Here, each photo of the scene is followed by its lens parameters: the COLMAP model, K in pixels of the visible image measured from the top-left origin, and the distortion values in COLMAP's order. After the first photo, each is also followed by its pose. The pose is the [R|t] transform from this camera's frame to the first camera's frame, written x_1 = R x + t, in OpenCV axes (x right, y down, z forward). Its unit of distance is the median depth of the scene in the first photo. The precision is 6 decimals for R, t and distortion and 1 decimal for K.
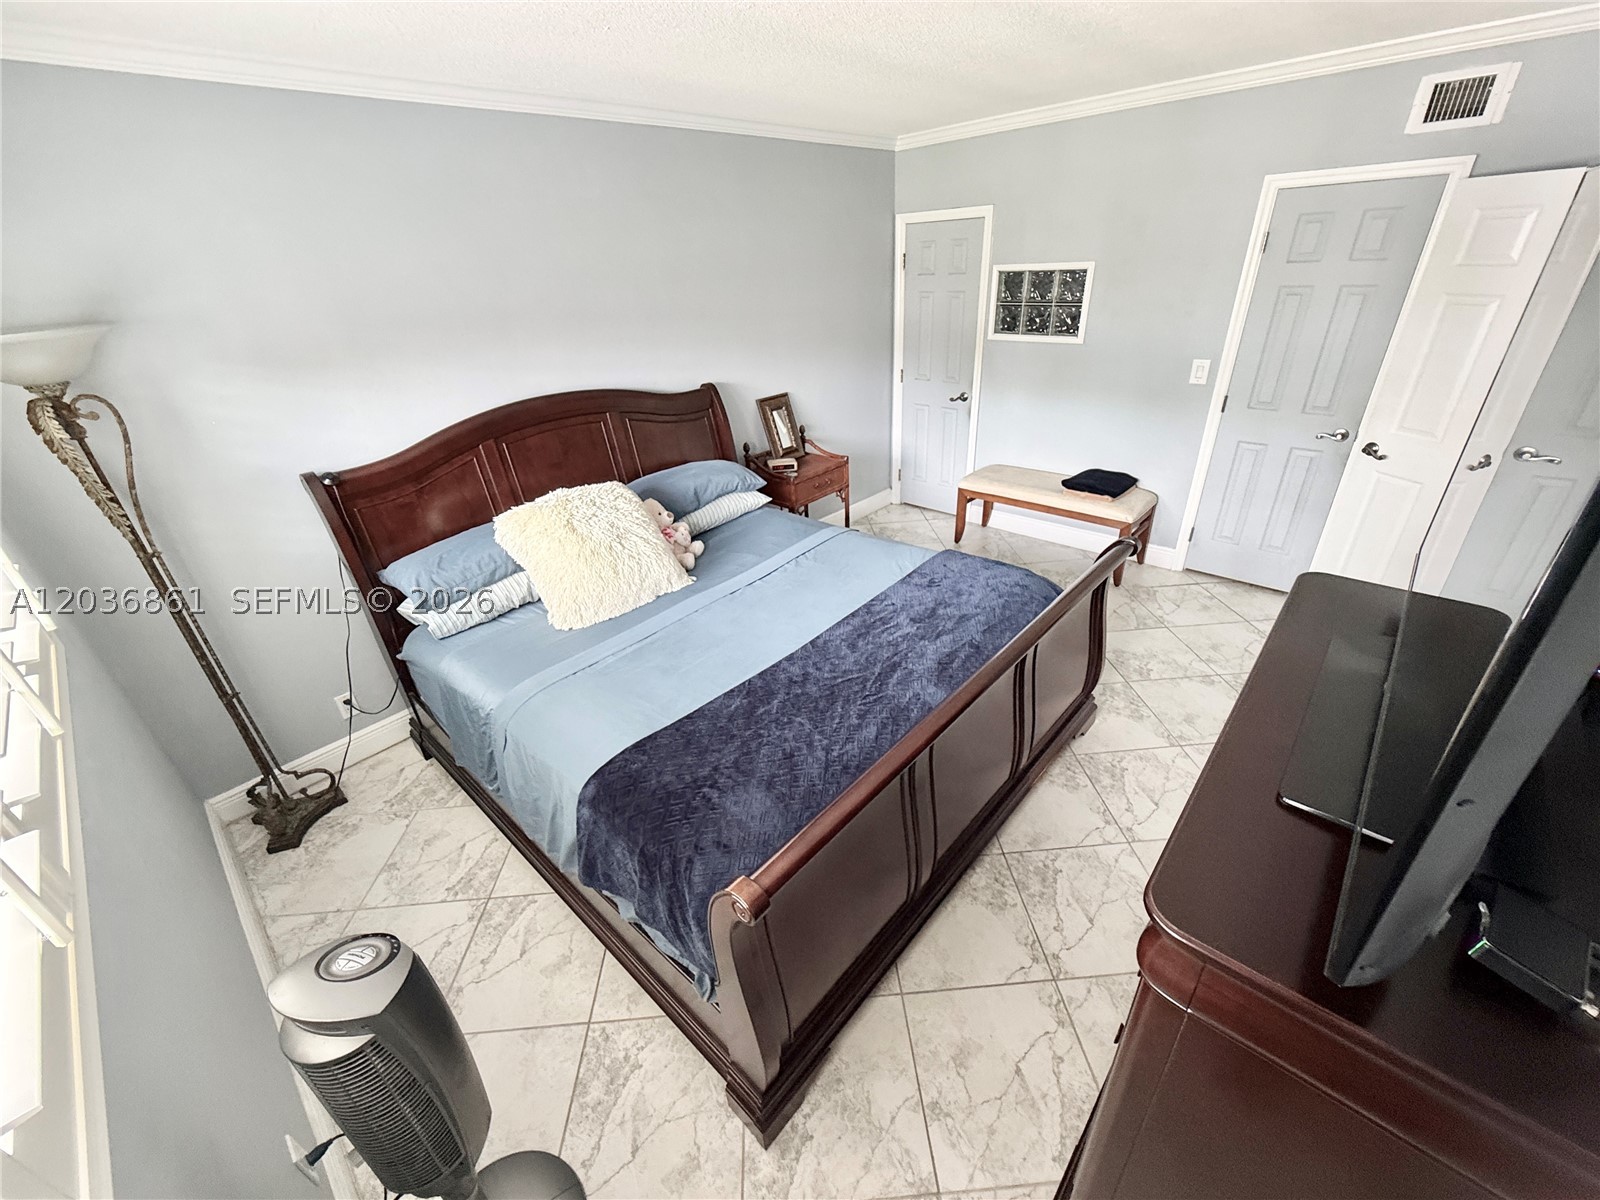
lens RADIAL K [[640.0, 0, 799.6], [0, 640.0, 604.9], [0, 0, 1]] dist [0.000550, -0.000367]
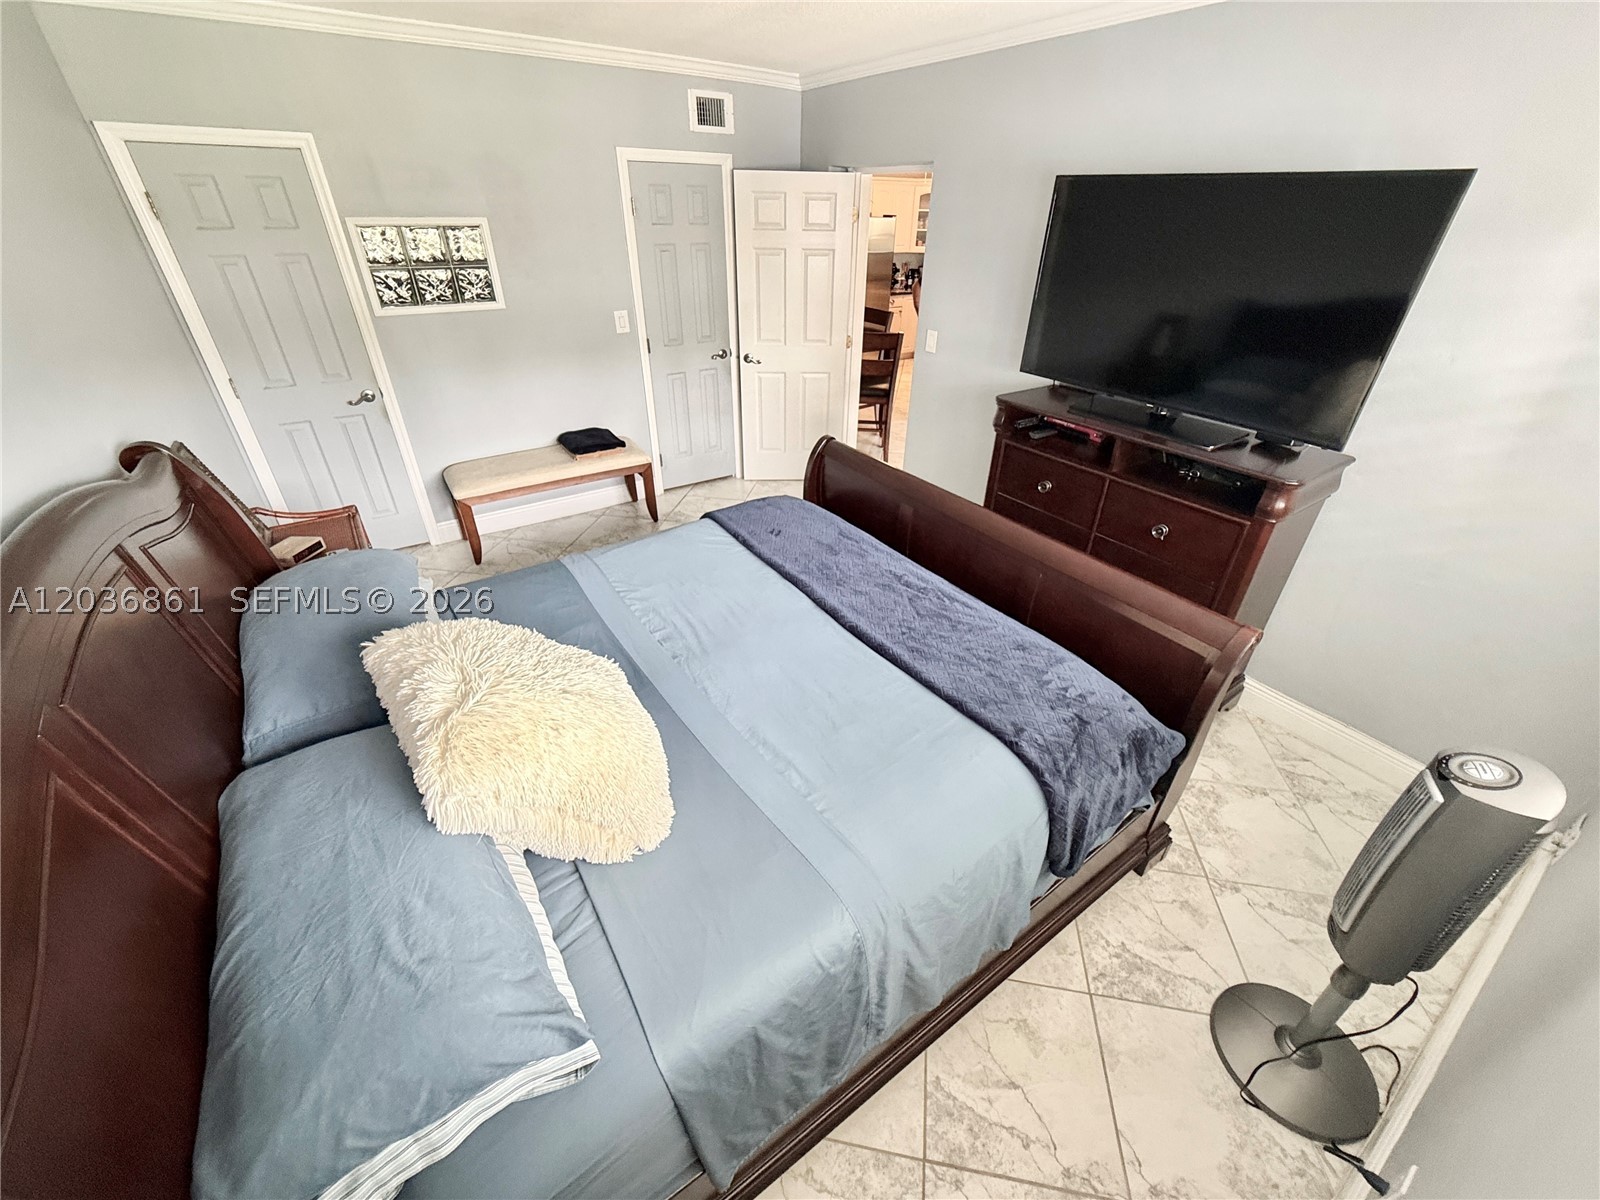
lens RADIAL K [[640.0, 0, 806.7], [0, 640.0, 605.5], [0, 0, 1]] dist [0.000550, -0.000367]
pose [[0.221680, -0.472601, 0.852940, -0.595666], [0.446928, 0.826662, 0.341883, -0.221581], [-0.866668, 0.305414, 0.394473, 0.492375]]
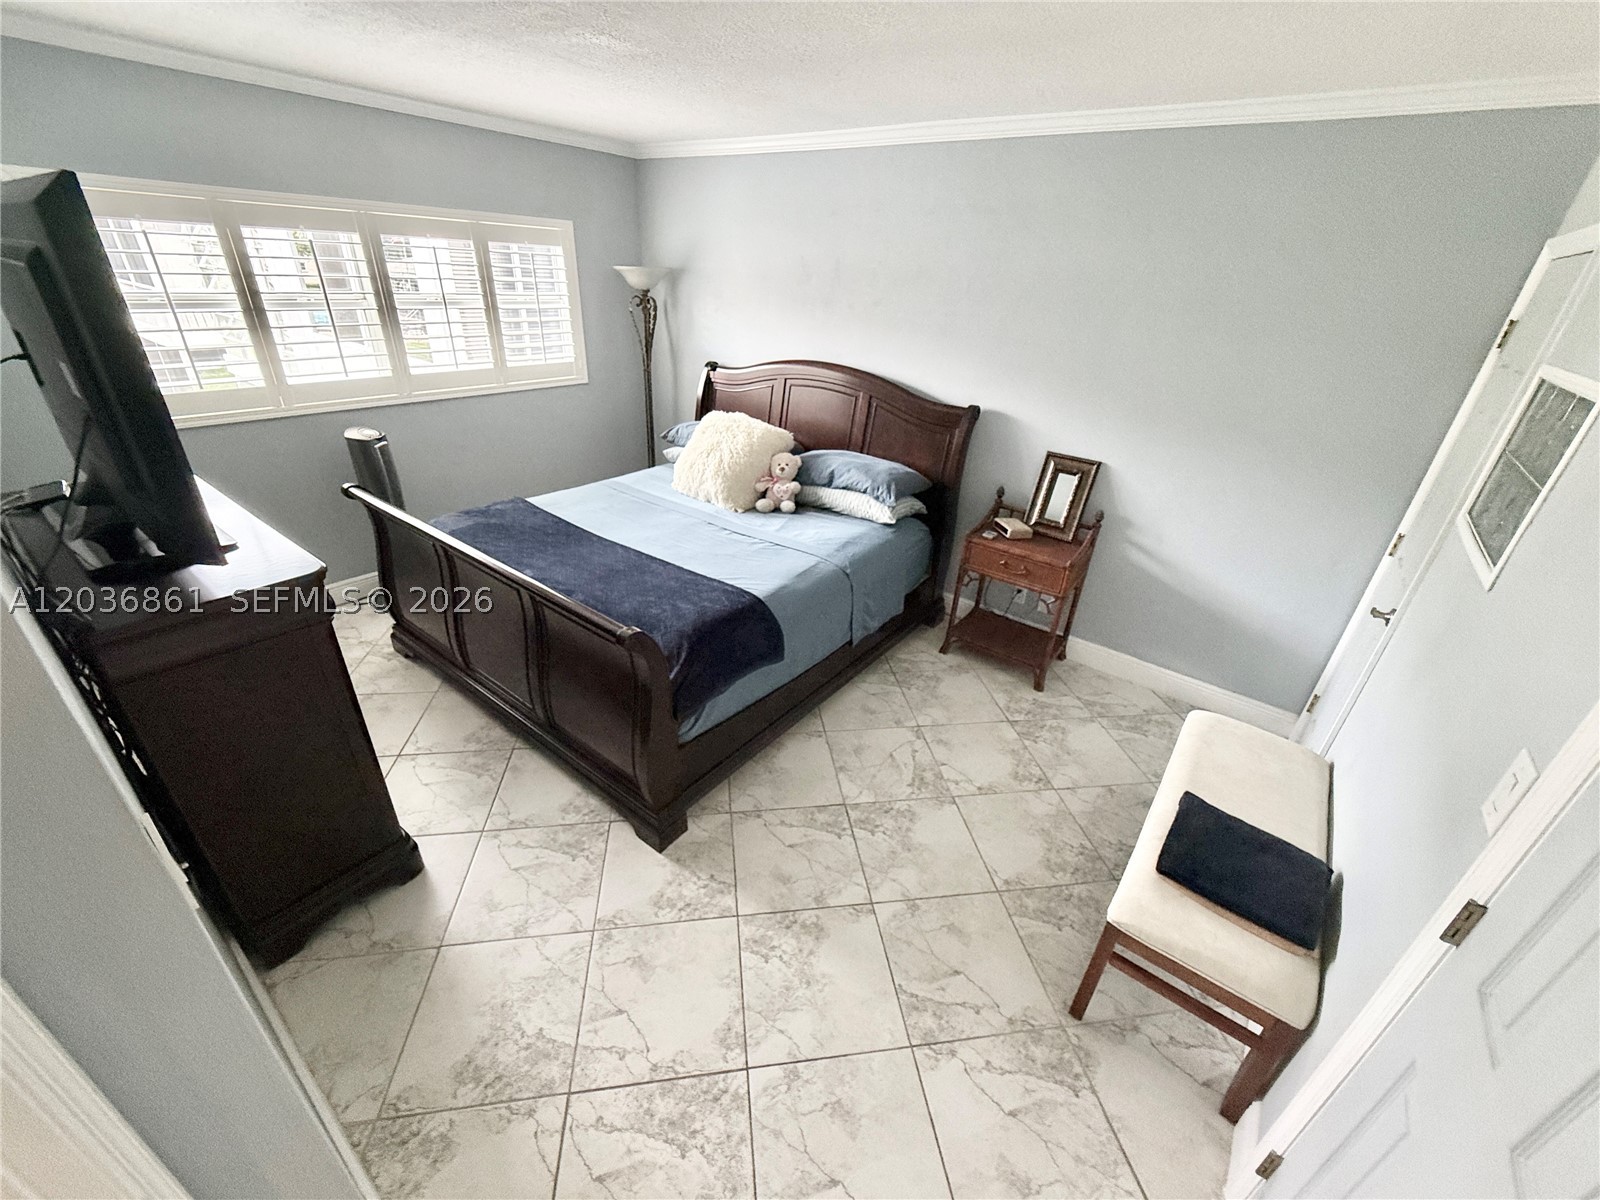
lens RADIAL K [[640.0, 0, 804.5], [0, 640.0, 606.2], [0, 0, 1]] dist [0.000550, -0.000367]
pose [[0.085818, 0.514975, -0.852899, 0.939132], [-0.533591, 0.746691, 0.397158, -0.435238], [0.841378, 0.421015, 0.338866, 0.705696]]
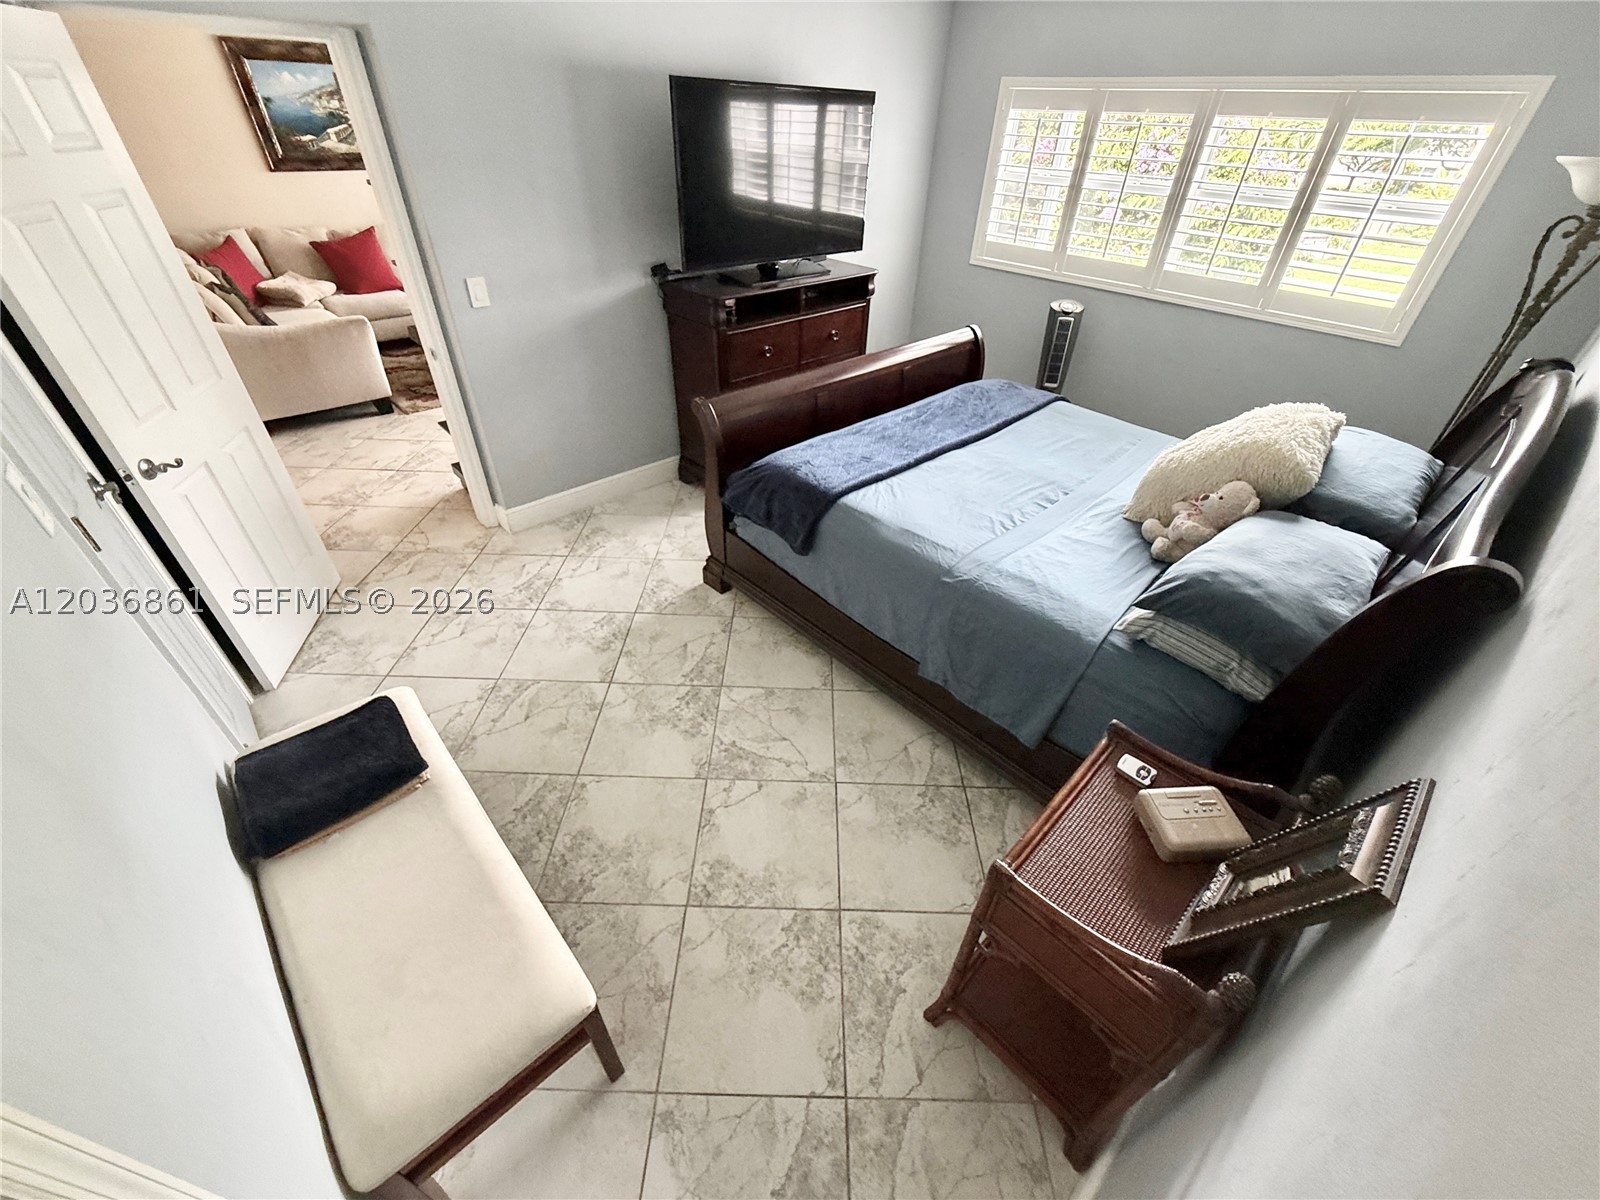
lens RADIAL K [[640.0, 0, 805.8], [0, 640.0, 597.9], [0, 0, 1]] dist [0.000550, -0.000367]
pose [[-0.997250, -0.026815, 0.069086, 0.193871], [0.052535, 0.401727, 0.914252, -0.762470], [-0.052269, 0.915367, -0.399213, 1.371142]]
